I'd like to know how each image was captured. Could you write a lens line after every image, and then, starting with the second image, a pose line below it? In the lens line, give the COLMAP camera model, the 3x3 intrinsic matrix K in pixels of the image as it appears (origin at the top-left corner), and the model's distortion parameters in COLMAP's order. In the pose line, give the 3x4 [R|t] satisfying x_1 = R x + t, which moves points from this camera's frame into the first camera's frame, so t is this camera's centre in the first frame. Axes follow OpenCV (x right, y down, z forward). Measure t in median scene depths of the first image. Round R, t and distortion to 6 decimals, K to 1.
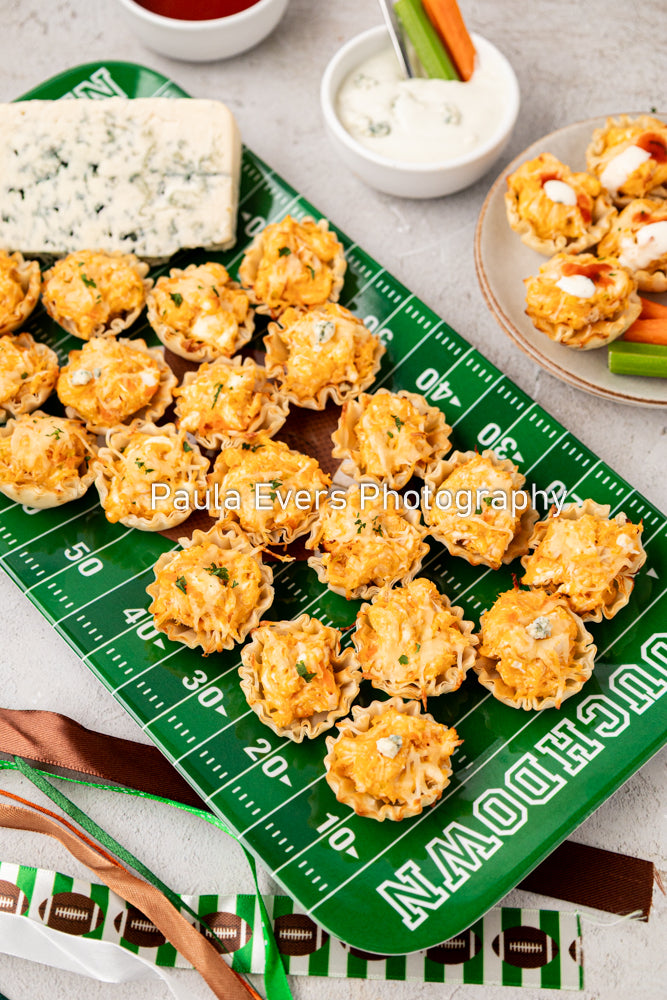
lens RADIAL K [[1480.7, 0, 333.5], [0, 1480.7, 500.0], [0, 0, 1]] dist [-0.005472, -0.032887]
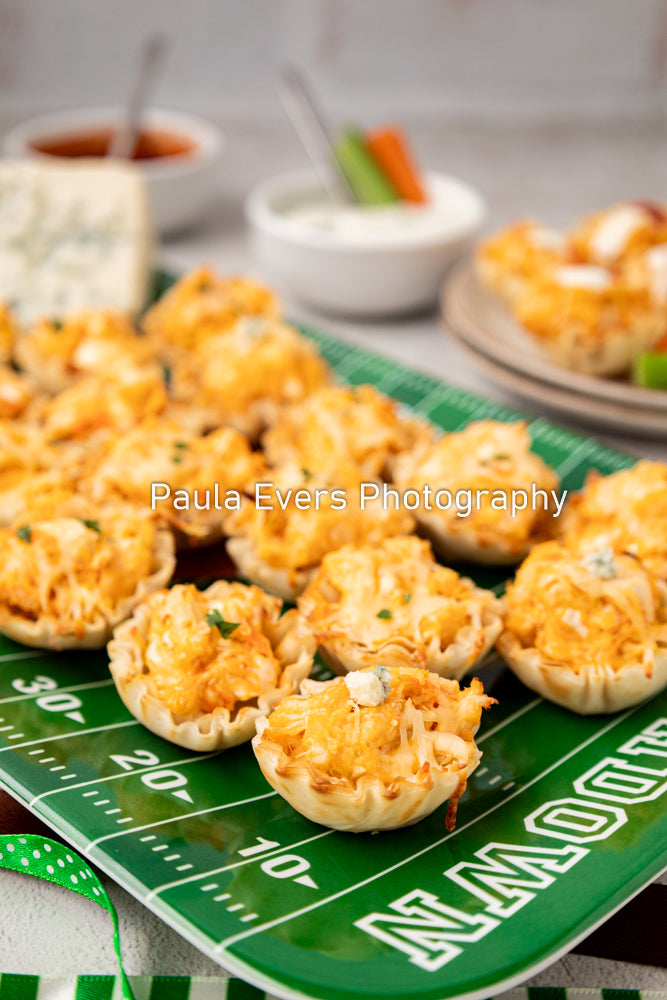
lens RADIAL K [[1480.7, 0, 333.5], [0, 1480.7, 500.0], [0, 0, 1]] dist [-0.005472, -0.032887]
pose [[0.998906, -0.006375, 0.046334, -0.000989], [0.030882, 0.833908, -0.551039, 0.402122], [-0.035125, 0.551867, 0.833192, 0.474048]]
